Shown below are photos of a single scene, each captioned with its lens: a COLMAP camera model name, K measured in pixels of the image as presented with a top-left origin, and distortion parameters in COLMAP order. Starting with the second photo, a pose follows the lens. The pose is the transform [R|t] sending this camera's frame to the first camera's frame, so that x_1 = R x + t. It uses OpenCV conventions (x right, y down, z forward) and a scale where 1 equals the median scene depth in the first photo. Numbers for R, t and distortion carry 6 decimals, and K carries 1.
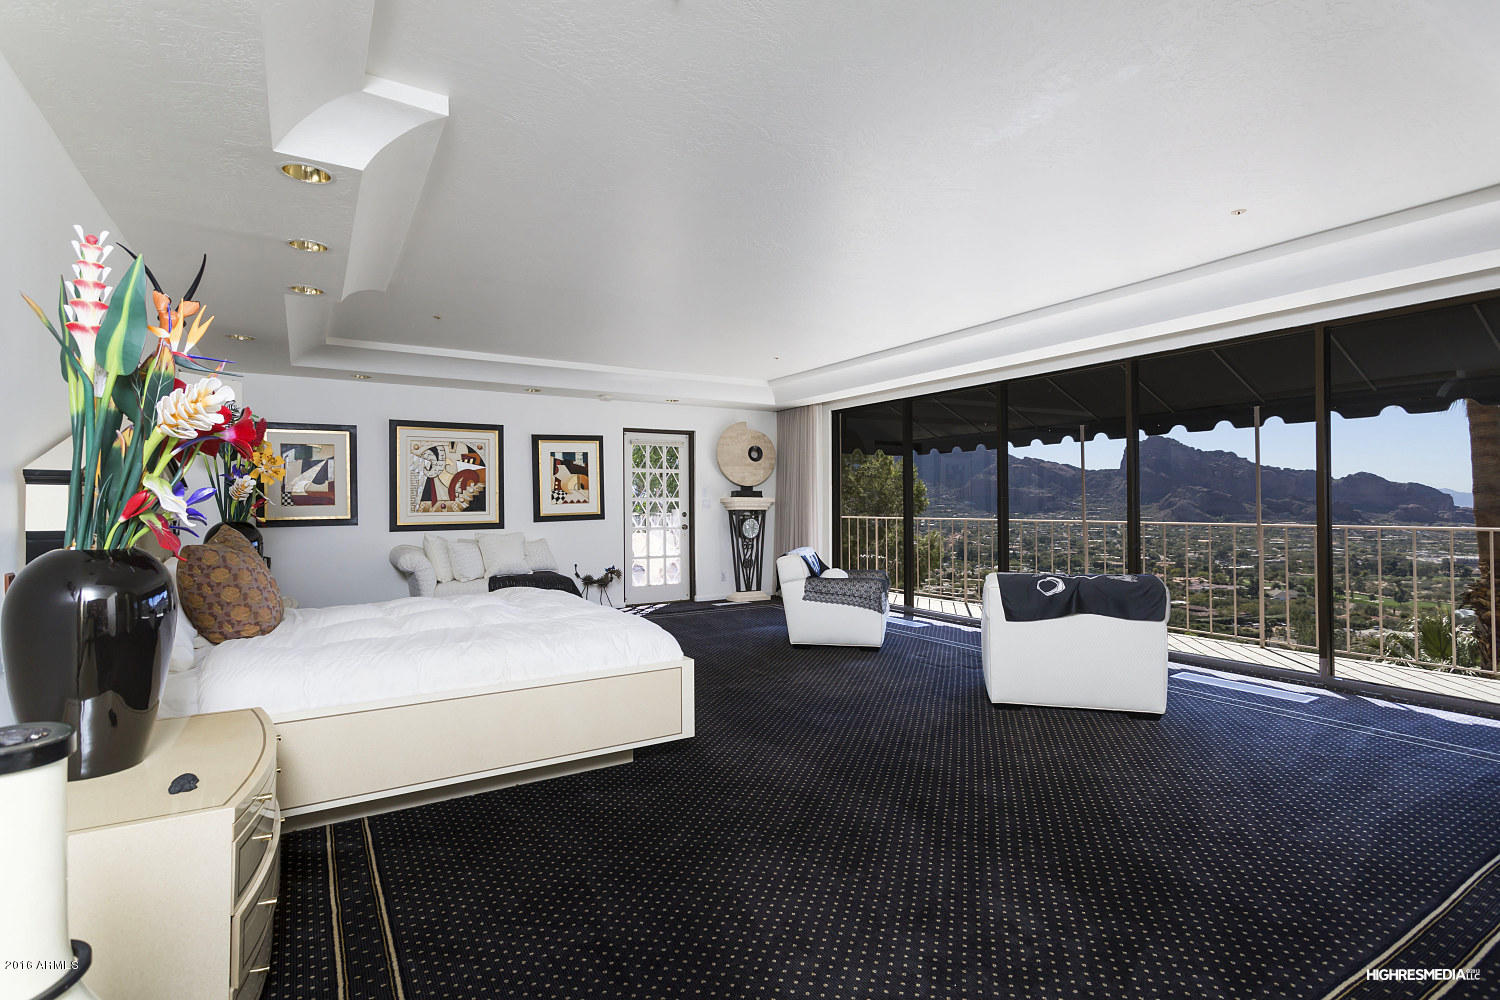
lens RADIAL K [[717.1, 0, 751.1], [0, 717.1, 503.7], [0, 0, 1]] dist [0.006443, 0.000698]
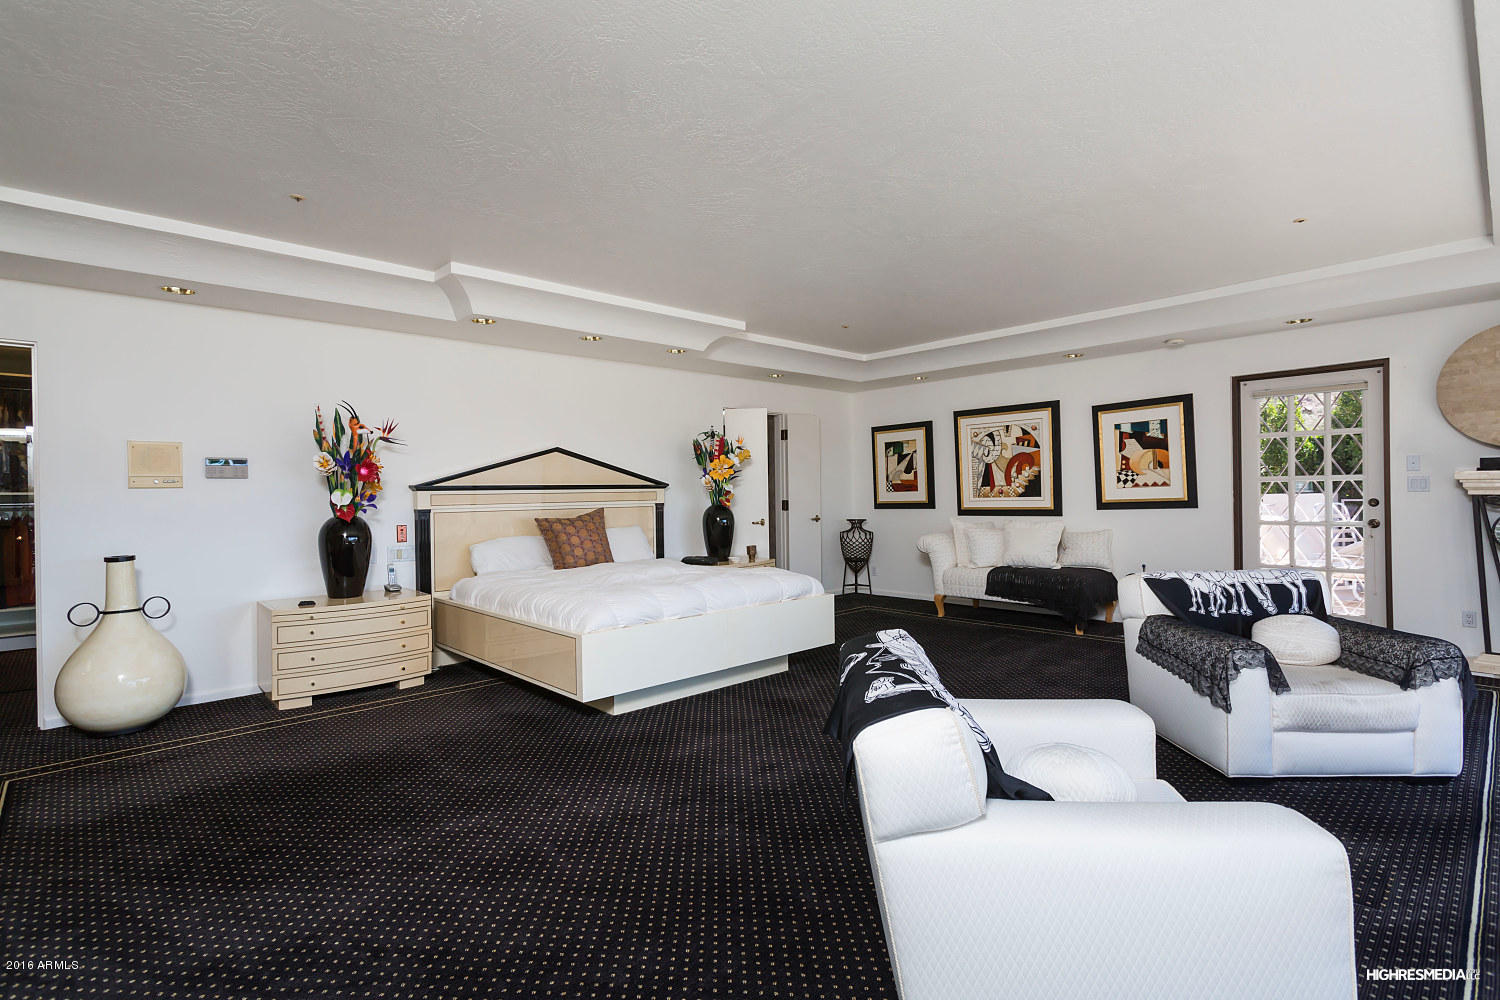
lens RADIAL K [[717.1, 0, 750.9], [0, 717.1, 492.1], [0, 0, 1]] dist [0.006443, 0.000698]
pose [[0.190654, 0.000513, -0.981657, 0.448399], [0.014745, 0.999886, 0.003386, -0.003704], [0.981547, -0.015120, 0.190624, 0.434219]]
